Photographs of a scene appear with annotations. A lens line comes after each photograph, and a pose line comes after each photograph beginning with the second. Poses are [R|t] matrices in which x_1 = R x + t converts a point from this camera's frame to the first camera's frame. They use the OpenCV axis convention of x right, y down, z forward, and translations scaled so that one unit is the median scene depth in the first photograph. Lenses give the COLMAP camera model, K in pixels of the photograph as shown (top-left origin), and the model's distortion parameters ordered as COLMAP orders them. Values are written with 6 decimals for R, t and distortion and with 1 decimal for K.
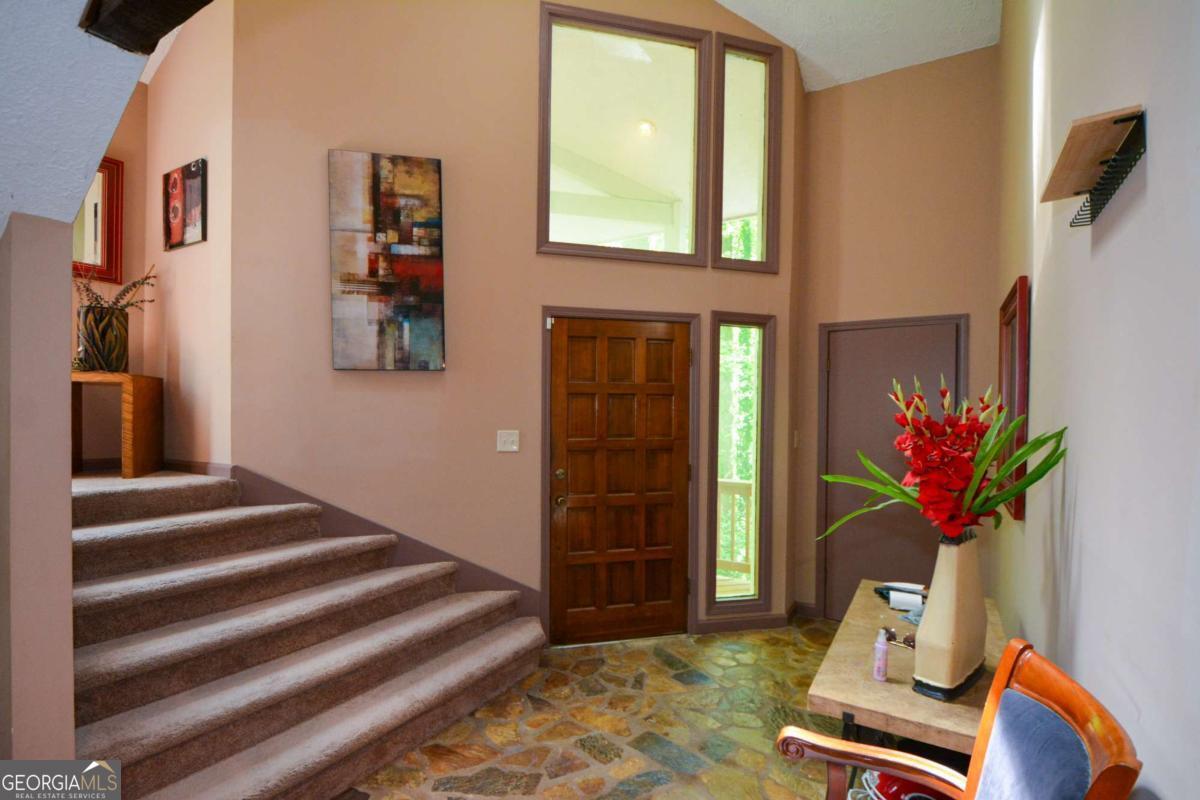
lens RADIAL K [[566.3, 0, 597.6], [0, 566.3, 401.9], [0, 0, 1]] dist [-0.004961, -0.002040]
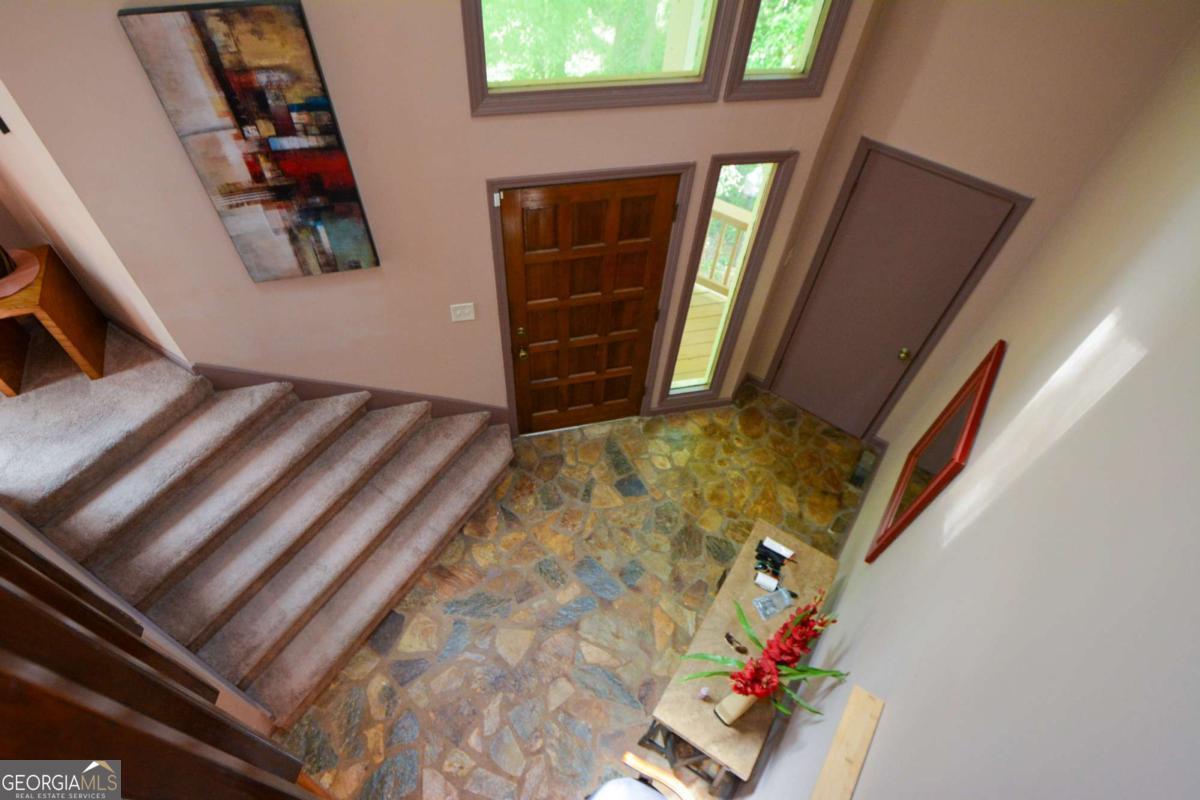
lens RADIAL K [[683.2, 0, 600.6], [0, 683.2, 403.6], [0, 0, 1]] dist [-0.009396, -0.005808]
pose [[0.998827, 0.040855, 0.026007, 0.048638], [-0.045141, 0.590848, 0.805519, -0.796191], [0.017543, -0.805748, 0.591999, 0.224463]]
